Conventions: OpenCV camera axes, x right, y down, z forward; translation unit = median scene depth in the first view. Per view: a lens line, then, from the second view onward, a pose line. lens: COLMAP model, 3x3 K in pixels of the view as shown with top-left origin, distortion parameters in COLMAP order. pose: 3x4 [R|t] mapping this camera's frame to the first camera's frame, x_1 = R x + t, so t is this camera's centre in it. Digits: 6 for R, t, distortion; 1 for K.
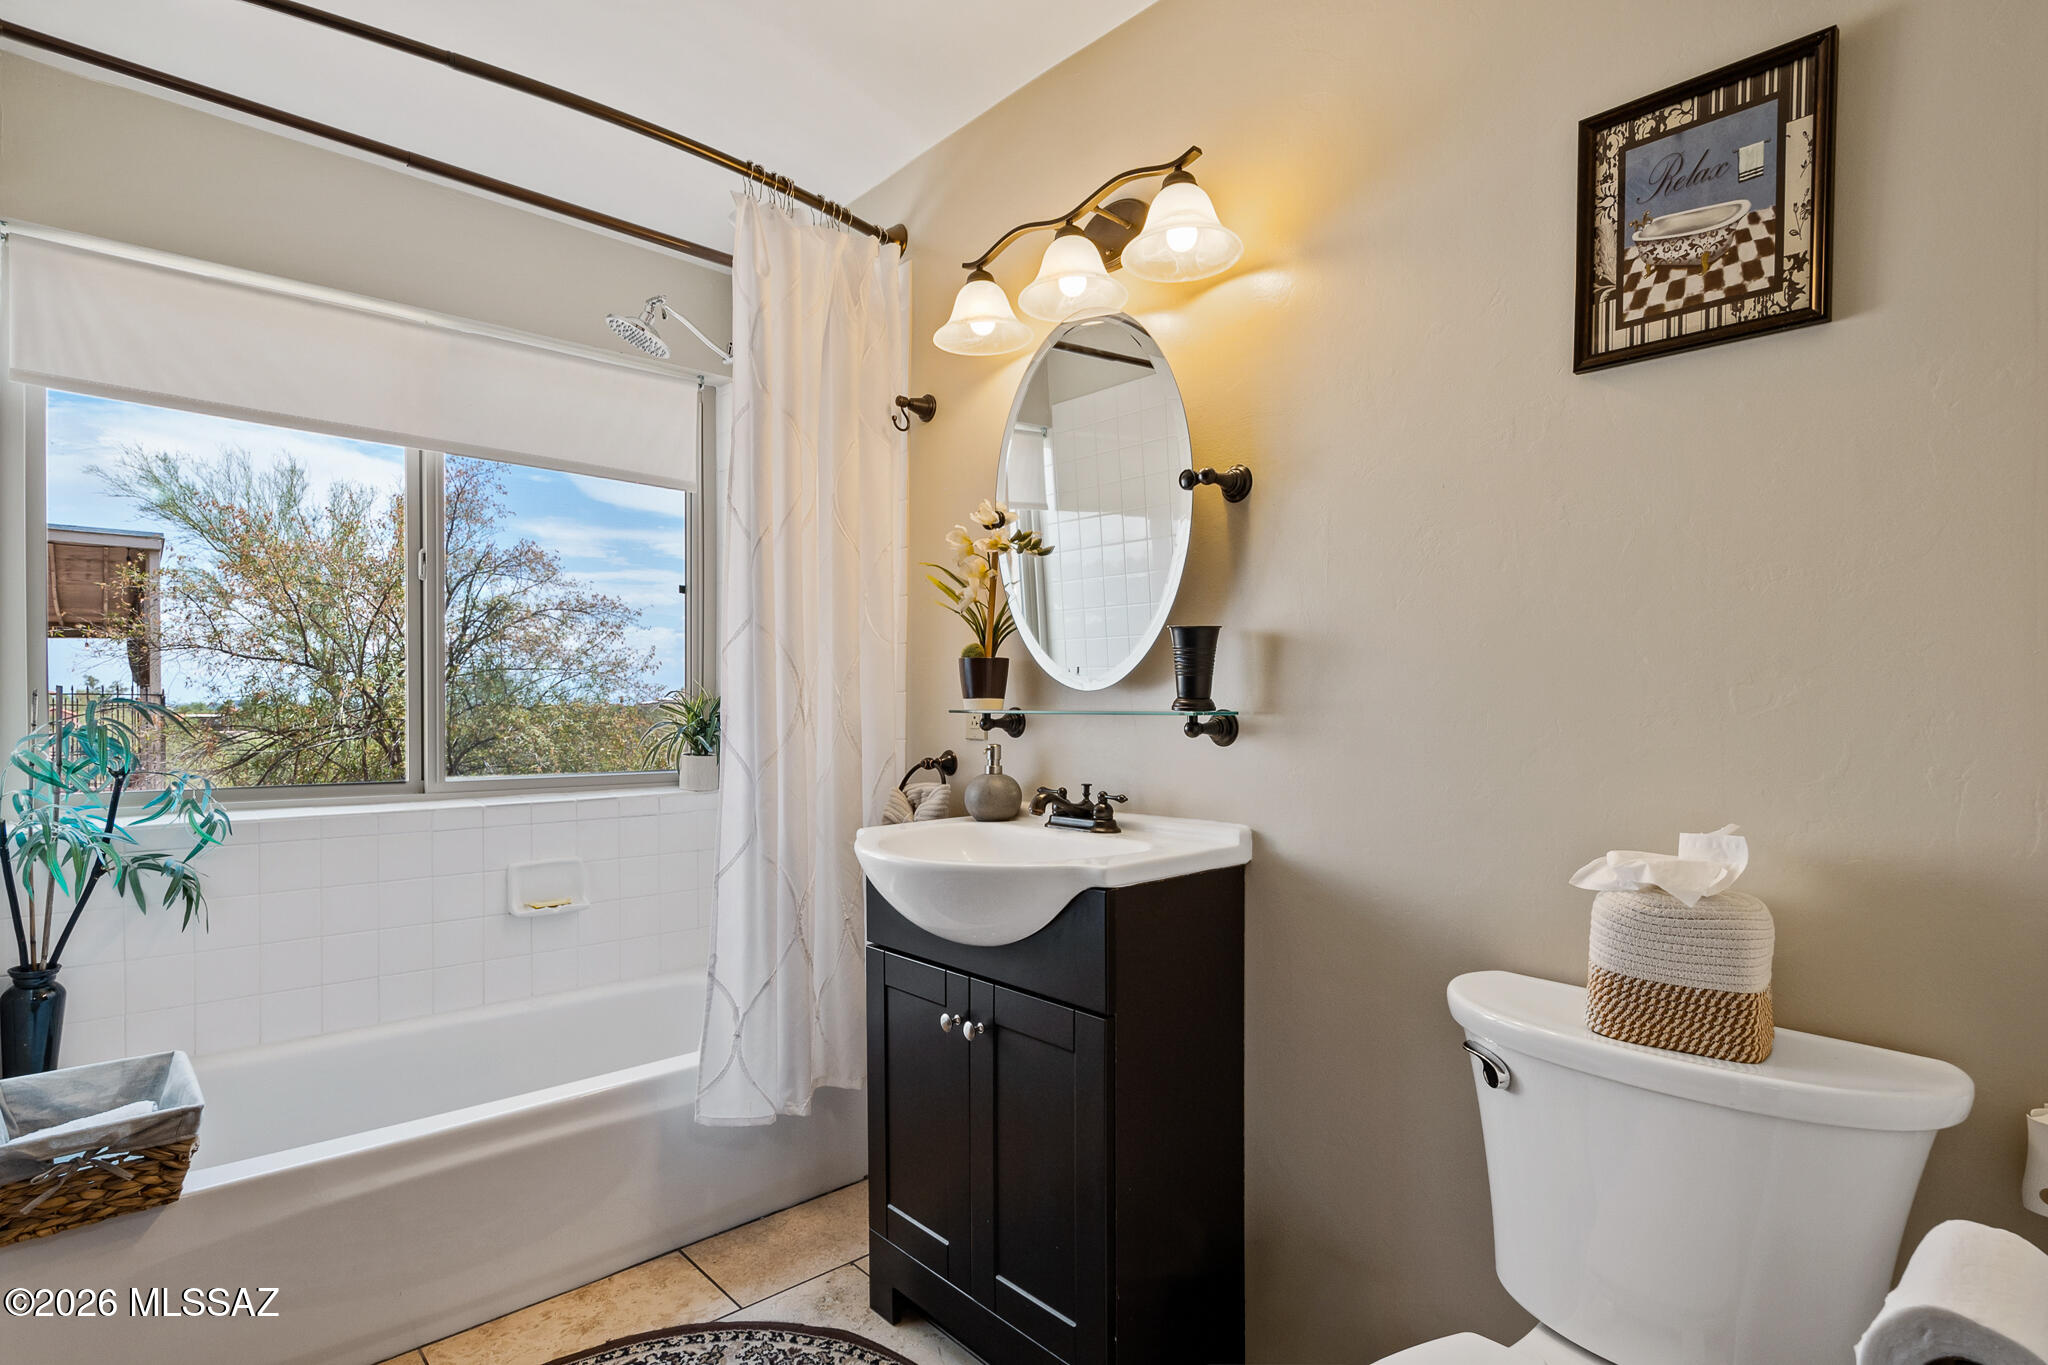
lens RADIAL K [[1012.8, 0, 1022.1], [0, 1012.8, 698.3], [0, 0, 1]] dist [0.011462, -0.005812]
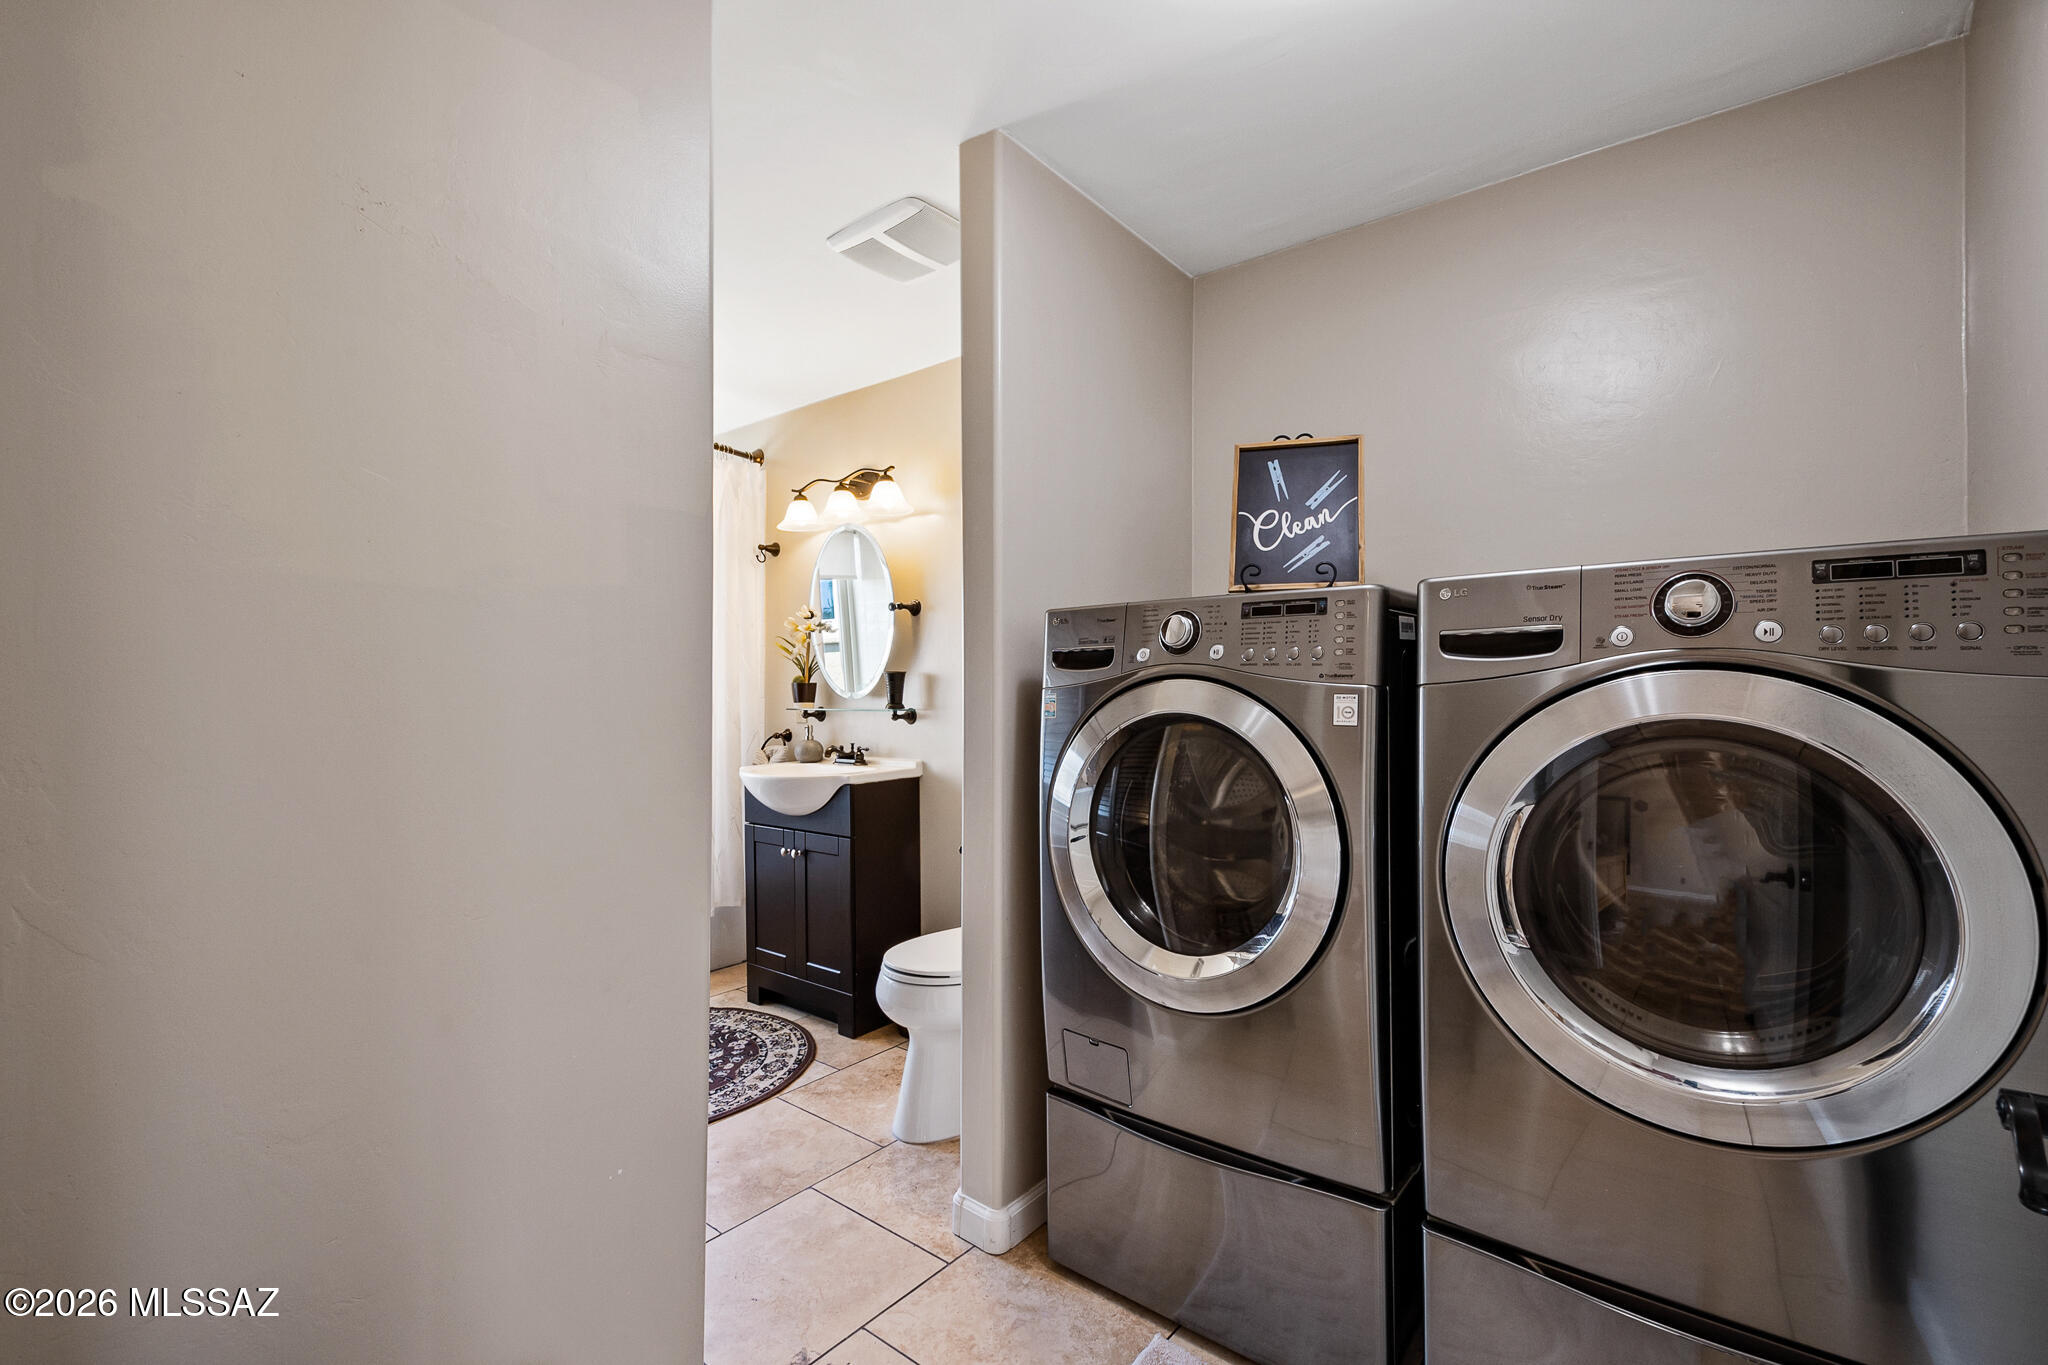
lens RADIAL K [[918.8, 0, 1034.4], [0, 918.8, 683.0], [0, 0, 1]] dist [0.013409, -0.002163]
pose [[0.986174, -0.005926, 0.165605, 0.115482], [0.006126, 0.999981, -0.000695, -0.036145], [-0.165597, 0.001699, 0.986192, -0.916683]]
